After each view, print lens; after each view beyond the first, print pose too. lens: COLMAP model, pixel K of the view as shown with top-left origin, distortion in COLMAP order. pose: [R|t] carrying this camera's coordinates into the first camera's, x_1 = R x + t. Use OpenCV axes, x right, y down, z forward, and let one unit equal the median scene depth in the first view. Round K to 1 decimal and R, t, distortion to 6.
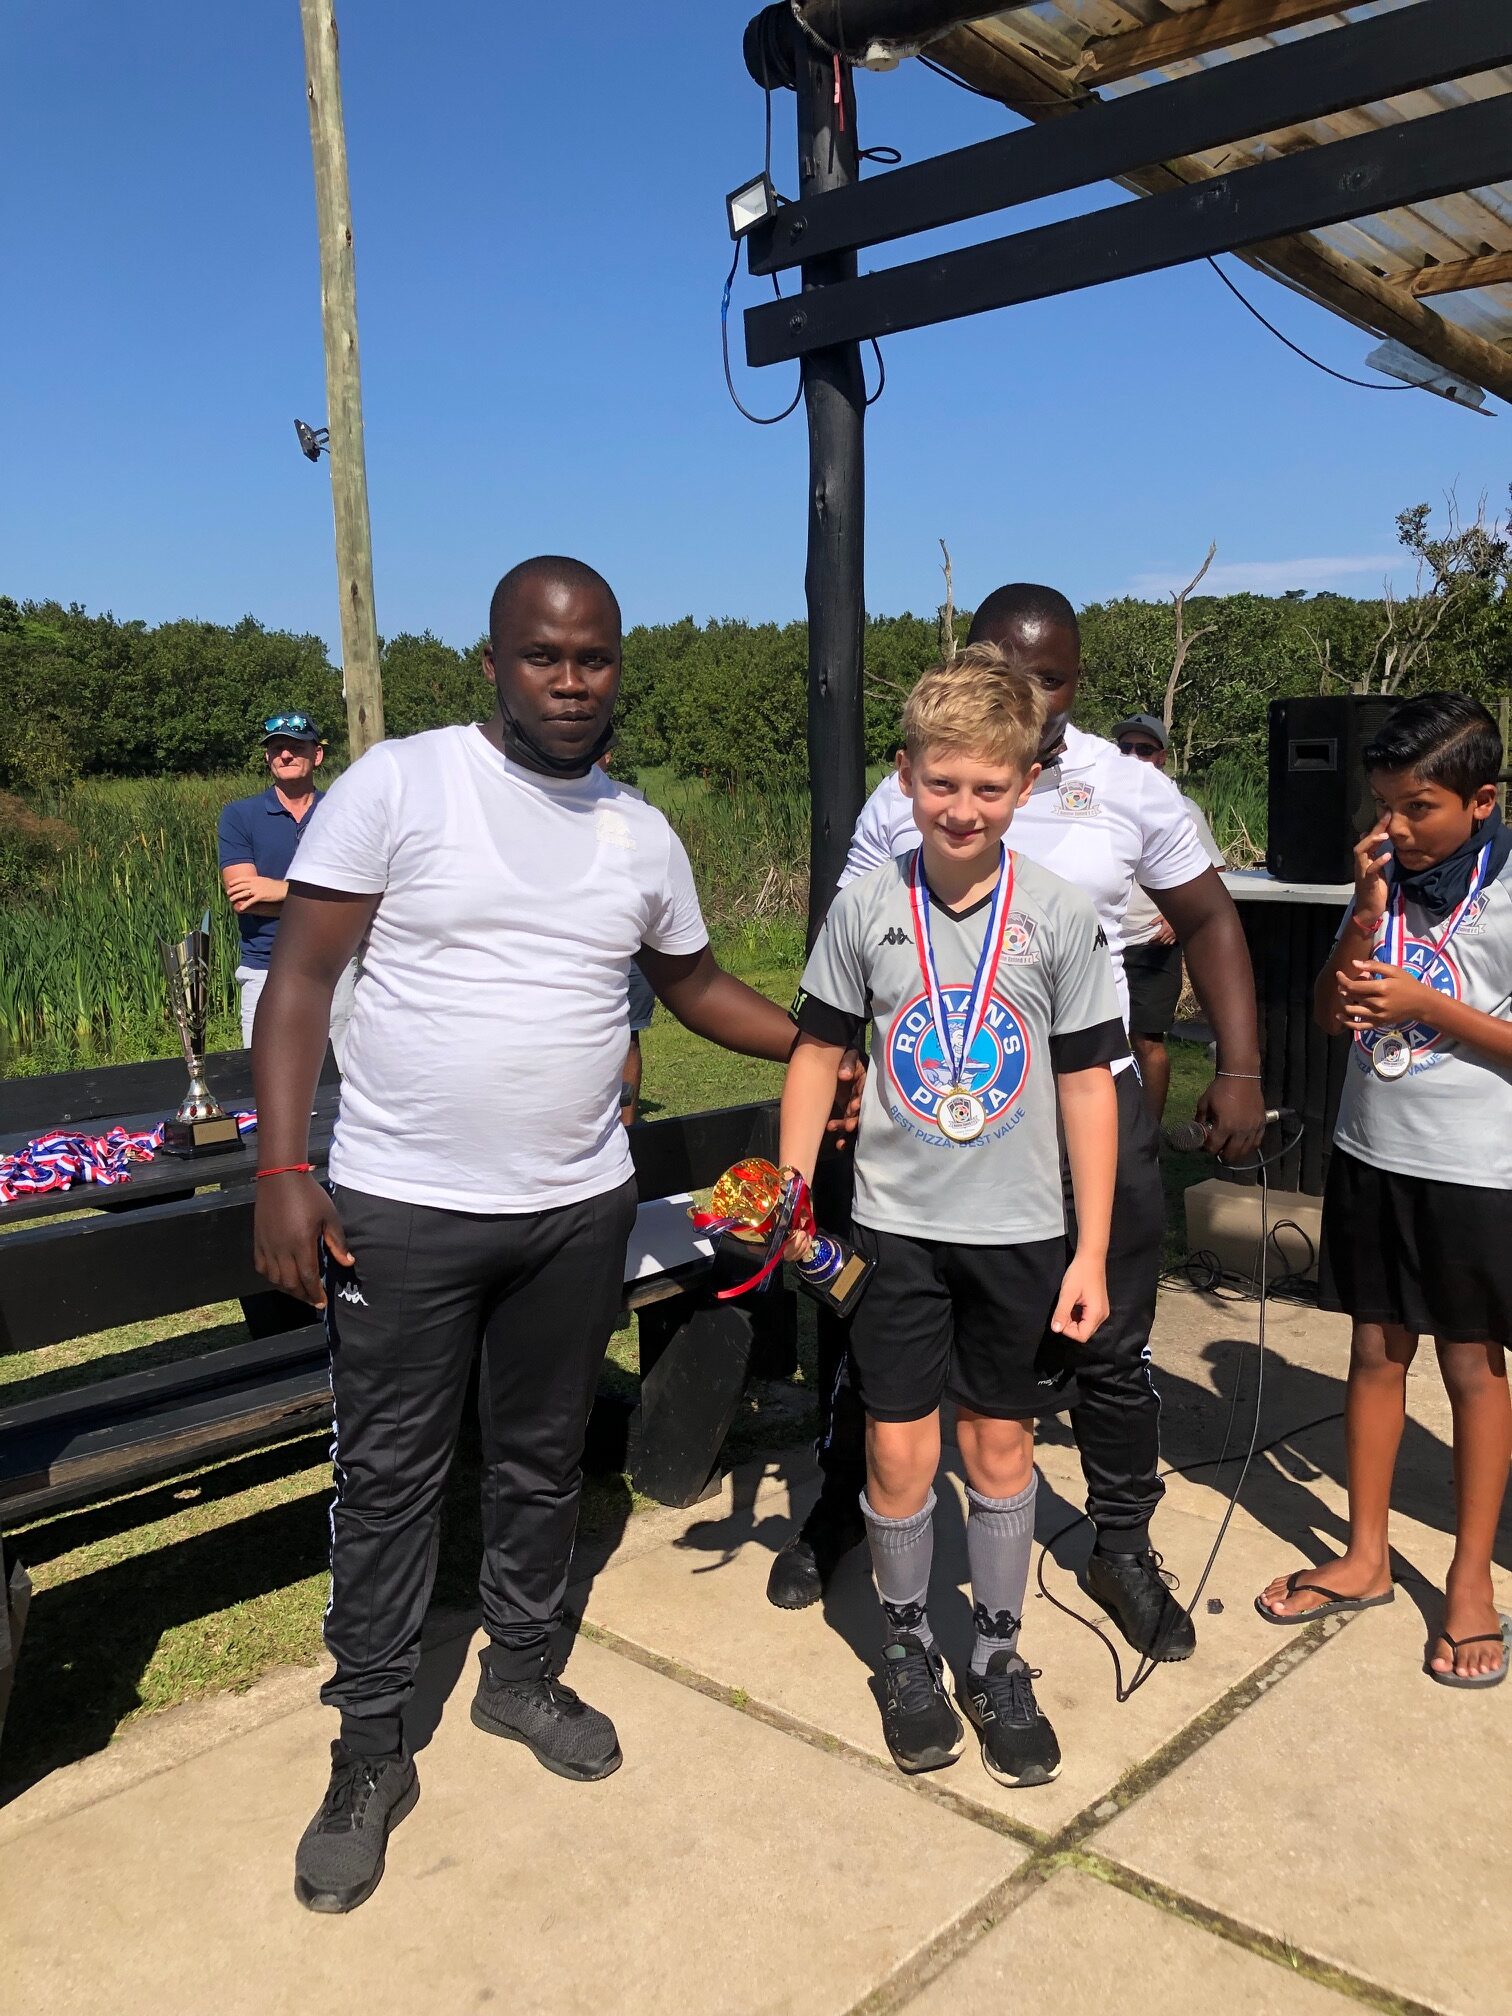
lens RADIAL K [[1654.6, 0, 749.7], [0, 1654.6, 985.3], [0, 0, 1]] dist [0.018638, -0.009094]
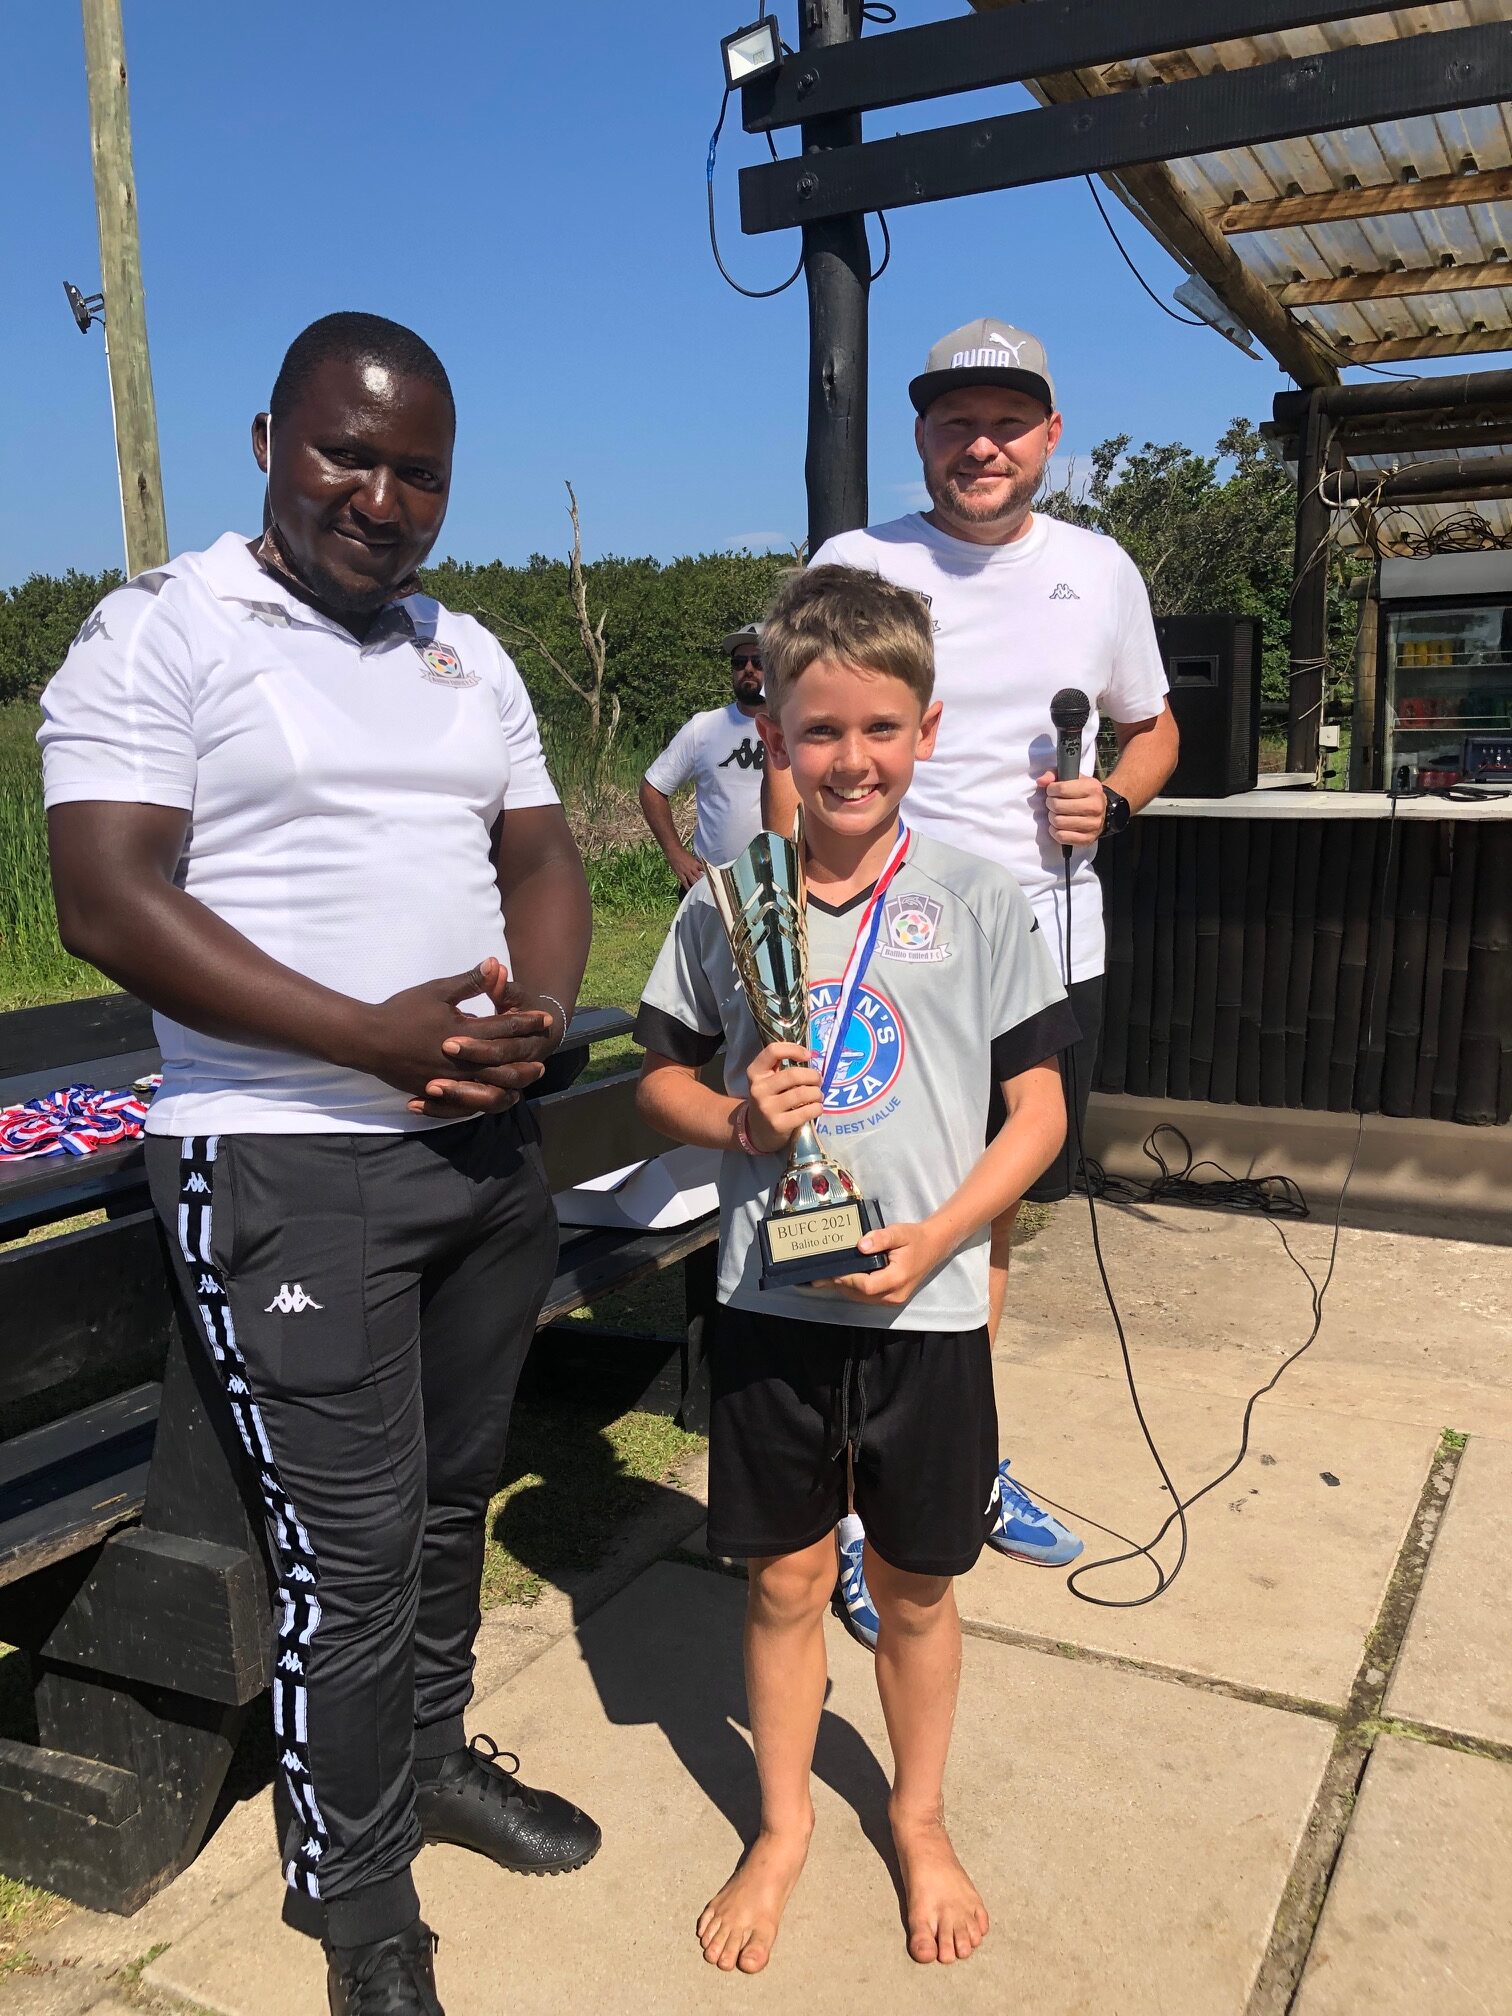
lens RADIAL K [[1654.6, 0, 738.2], [0, 1654.6, 1007.7], [0, 0, 1]] dist [0.018638, -0.009094]
pose [[0.971162, -0.036318, 0.235637, -0.245683], [0.026859, 0.998704, 0.043227, 0.022895], [-0.236901, -0.035652, 0.970879, 0.079625]]
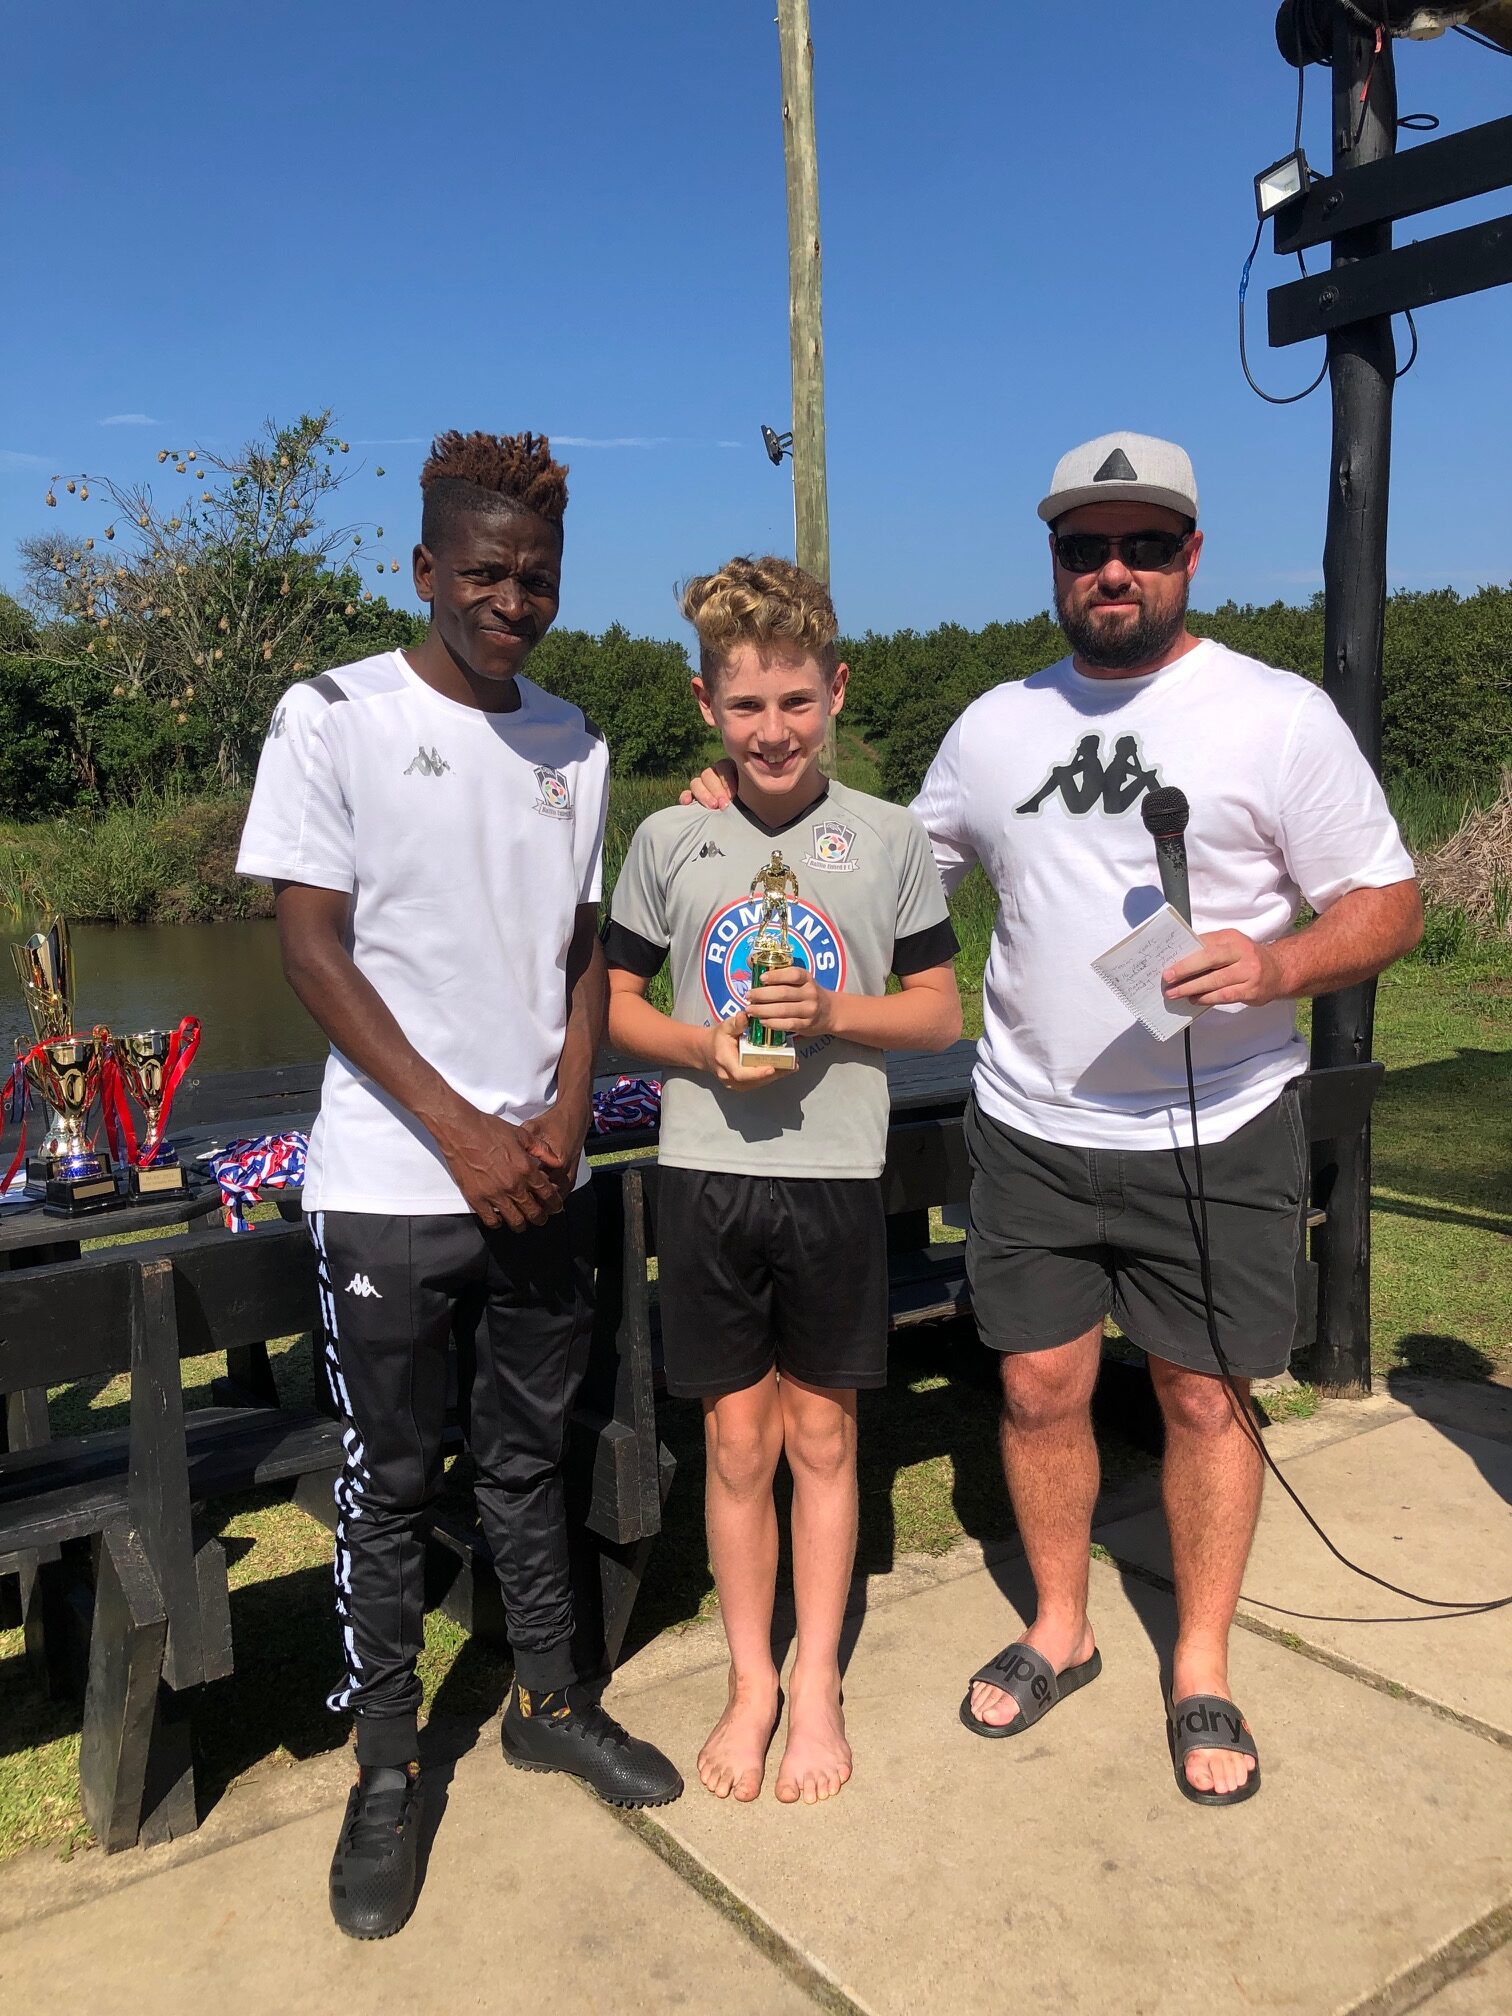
lens RADIAL K [[1654.6, 0, 751.2], [0, 1654.6, 1005.4], [0, 0, 1]] dist [0.018638, -0.009094]
pose [[0.979022, 0.022305, -0.202529, -0.098495], [-0.019978, 0.999709, 0.013527, 0.019805], [0.202772, -0.009197, 0.979183, -0.055253]]
